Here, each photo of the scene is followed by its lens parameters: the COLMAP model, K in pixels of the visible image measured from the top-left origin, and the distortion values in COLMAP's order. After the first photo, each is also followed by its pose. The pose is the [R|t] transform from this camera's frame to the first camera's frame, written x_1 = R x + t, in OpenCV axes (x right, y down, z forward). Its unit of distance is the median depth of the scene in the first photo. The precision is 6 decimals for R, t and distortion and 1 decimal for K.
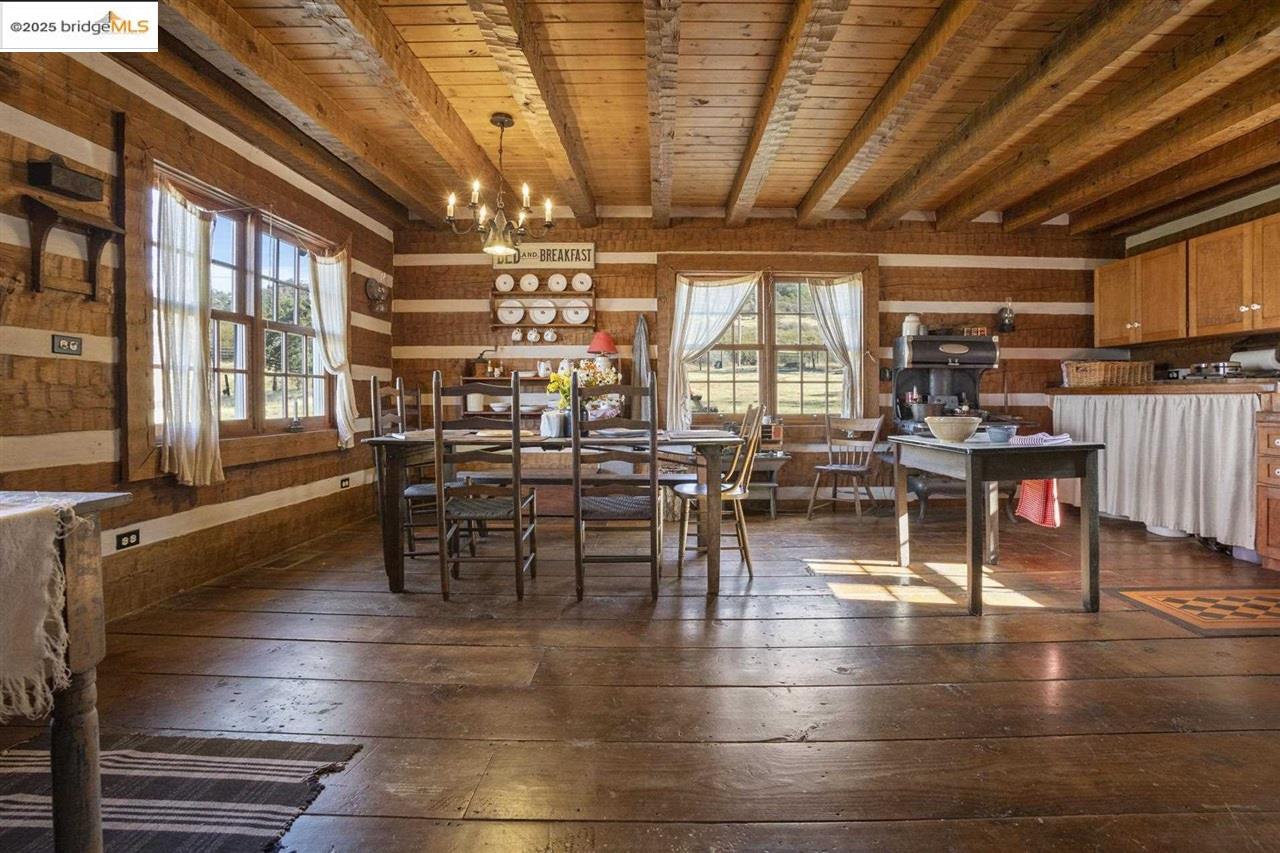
lens RADIAL K [[582.1, 0, 651.8], [0, 582.1, 418.8], [0, 0, 1]] dist [-0.085198, 0.025216]
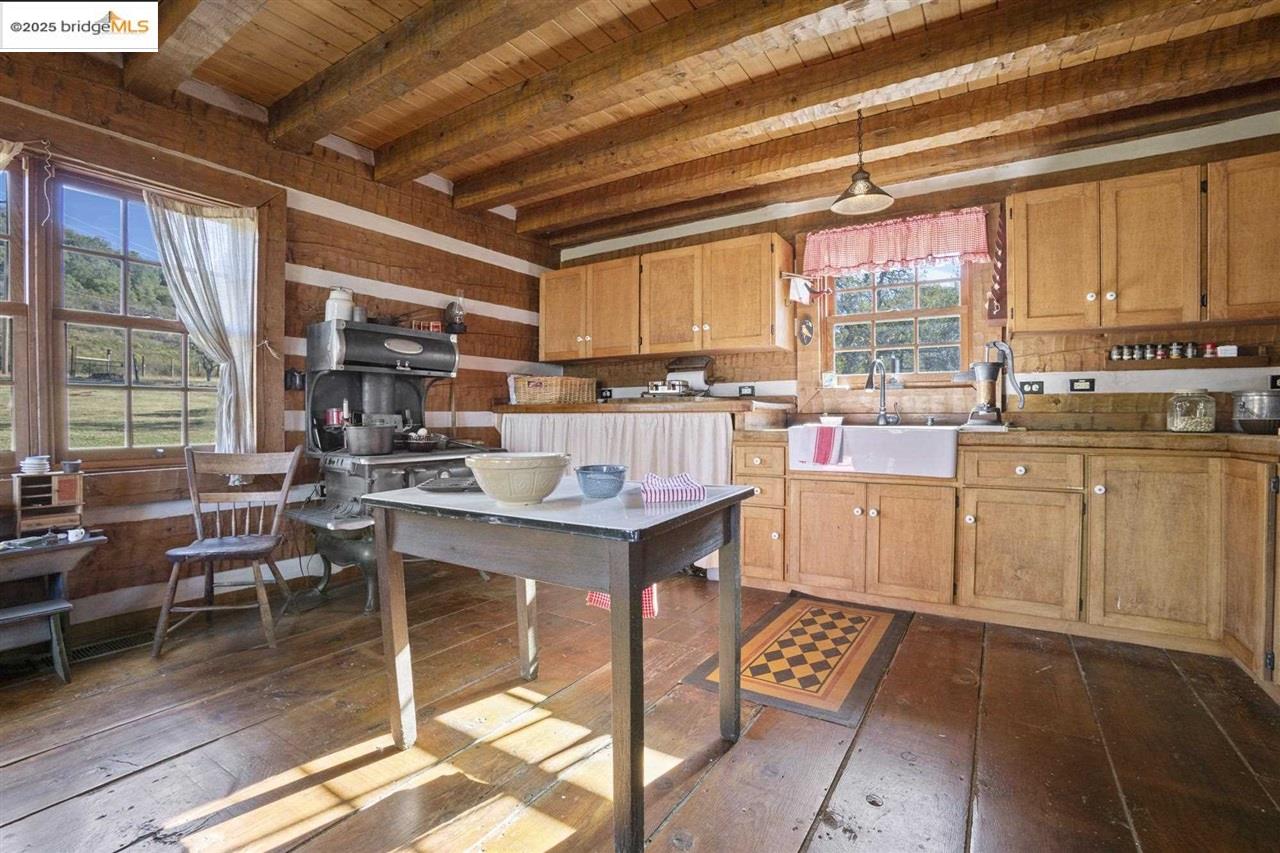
lens RADIAL K [[582.1, 0, 651.8], [0, 582.1, 418.8], [0, 0, 1]] dist [-0.085198, 0.025216]
pose [[0.517237, -0.001622, 0.855840, 0.082989], [0.031323, 0.999364, -0.017036, -0.012672], [-0.855269, 0.035619, 0.516959, 0.359230]]
